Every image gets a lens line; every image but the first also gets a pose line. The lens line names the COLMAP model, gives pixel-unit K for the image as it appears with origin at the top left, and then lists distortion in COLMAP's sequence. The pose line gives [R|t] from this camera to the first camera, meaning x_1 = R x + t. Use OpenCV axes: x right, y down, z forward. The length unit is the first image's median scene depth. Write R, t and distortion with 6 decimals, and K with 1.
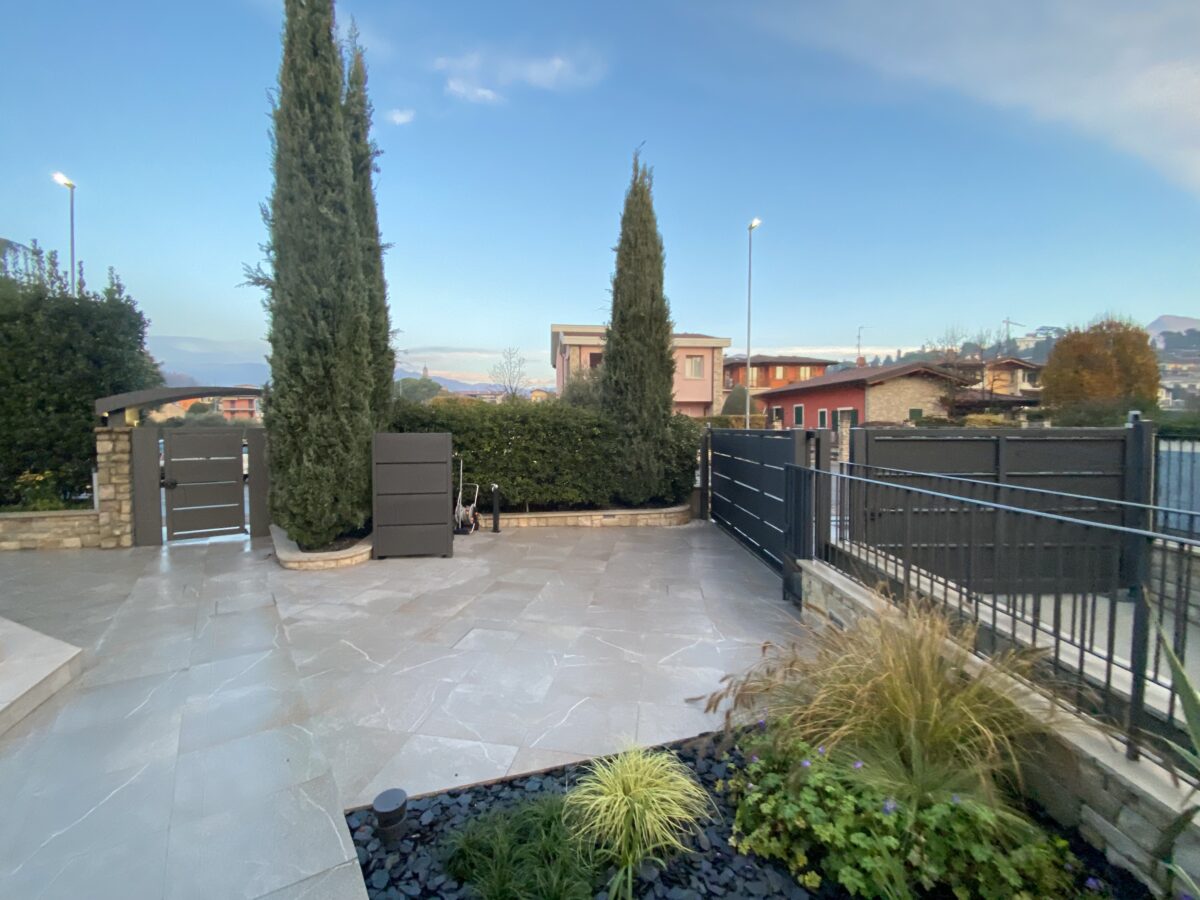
lens RADIAL K [[487.1, 0, 600.0], [0, 487.1, 450.0], [0, 0, 1]] dist [0.000364, -0.000020]
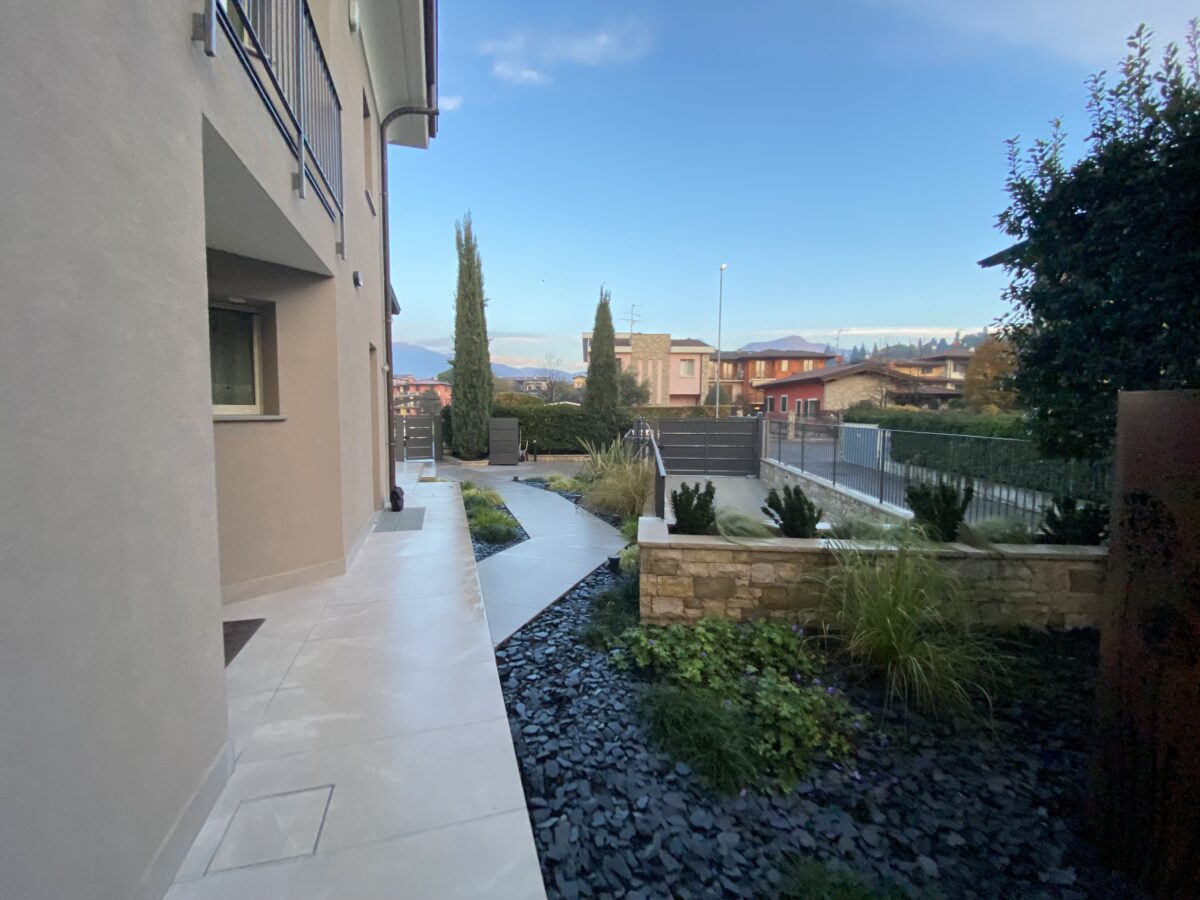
lens RADIAL K [[484.6, 0, 603.5], [0, 484.6, 445.2], [0, 0, 1]] dist [0.019539, -0.022375]
pose [[0.996884, 0.011756, -0.077996, 0.122959], [-0.009937, 0.999671, 0.023663, 0.015404], [0.078248, -0.022814, 0.996673, -0.541699]]
